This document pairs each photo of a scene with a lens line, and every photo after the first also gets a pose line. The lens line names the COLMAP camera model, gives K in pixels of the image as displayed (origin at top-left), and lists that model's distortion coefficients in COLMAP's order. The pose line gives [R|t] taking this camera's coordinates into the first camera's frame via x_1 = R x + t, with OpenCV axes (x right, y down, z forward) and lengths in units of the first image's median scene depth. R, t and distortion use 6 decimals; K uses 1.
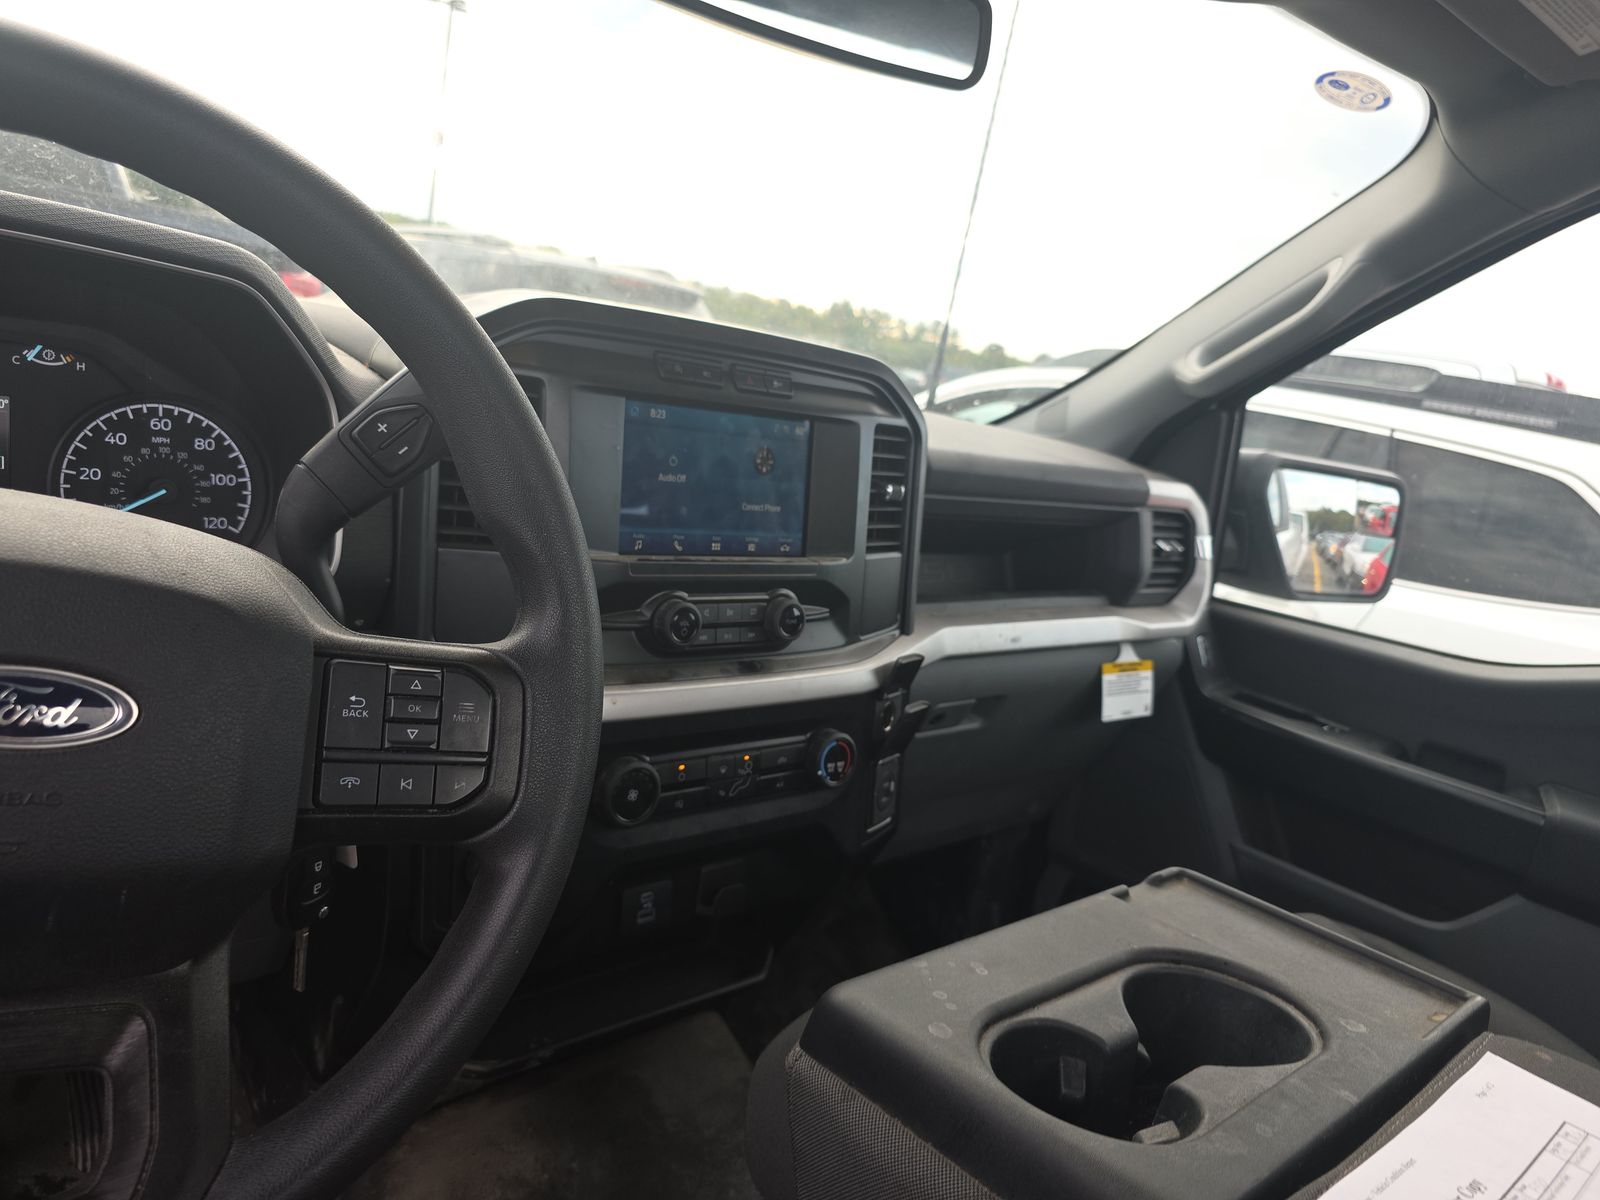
lens RADIAL K [[1085.0, 0, 786.2], [0, 1085.0, 613.0], [0, 0, 1]] dist [0.038254, -0.033767]
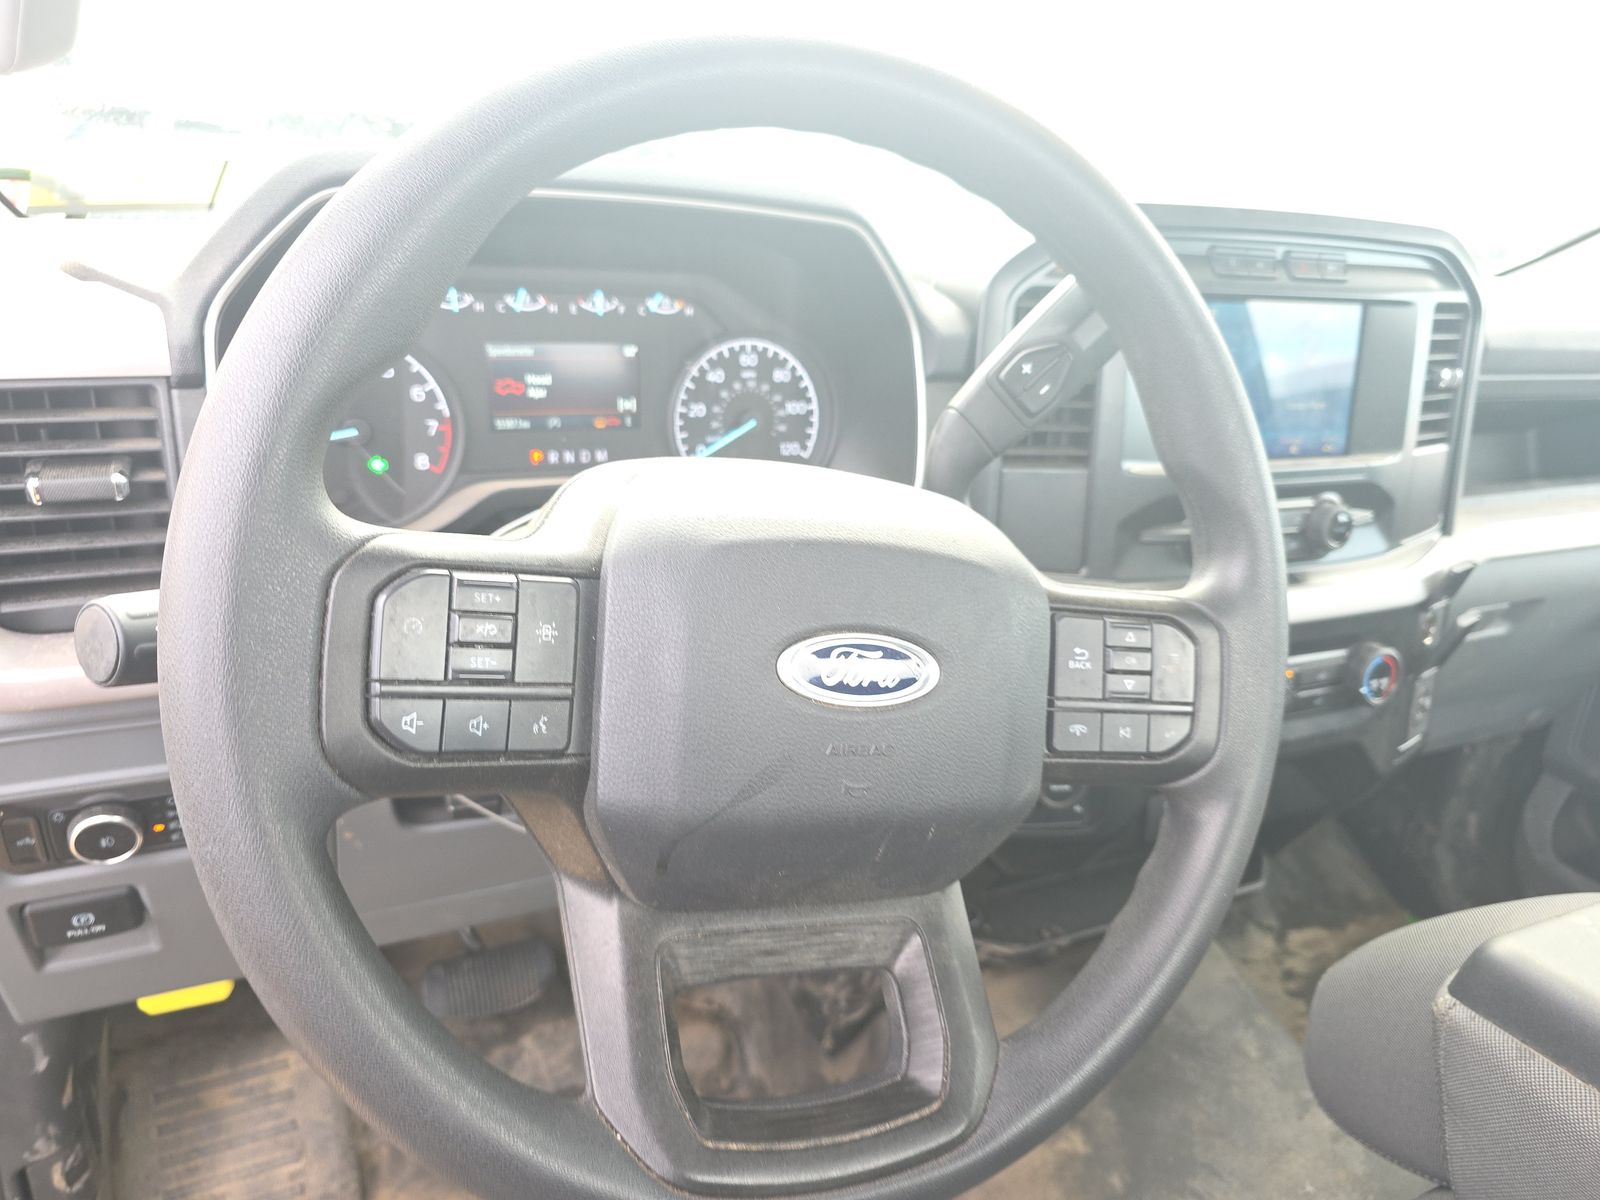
lens RADIAL K [[1085.0, 0, 793.7], [0, 1085.0, 605.7], [0, 0, 1]] dist [0.038254, -0.033767]
pose [[0.959971, 0.015447, -0.279674, -0.204817], [0.017968, 0.993026, 0.116520, -0.050636], [0.279523, -0.116881, 0.952998, -0.036146]]
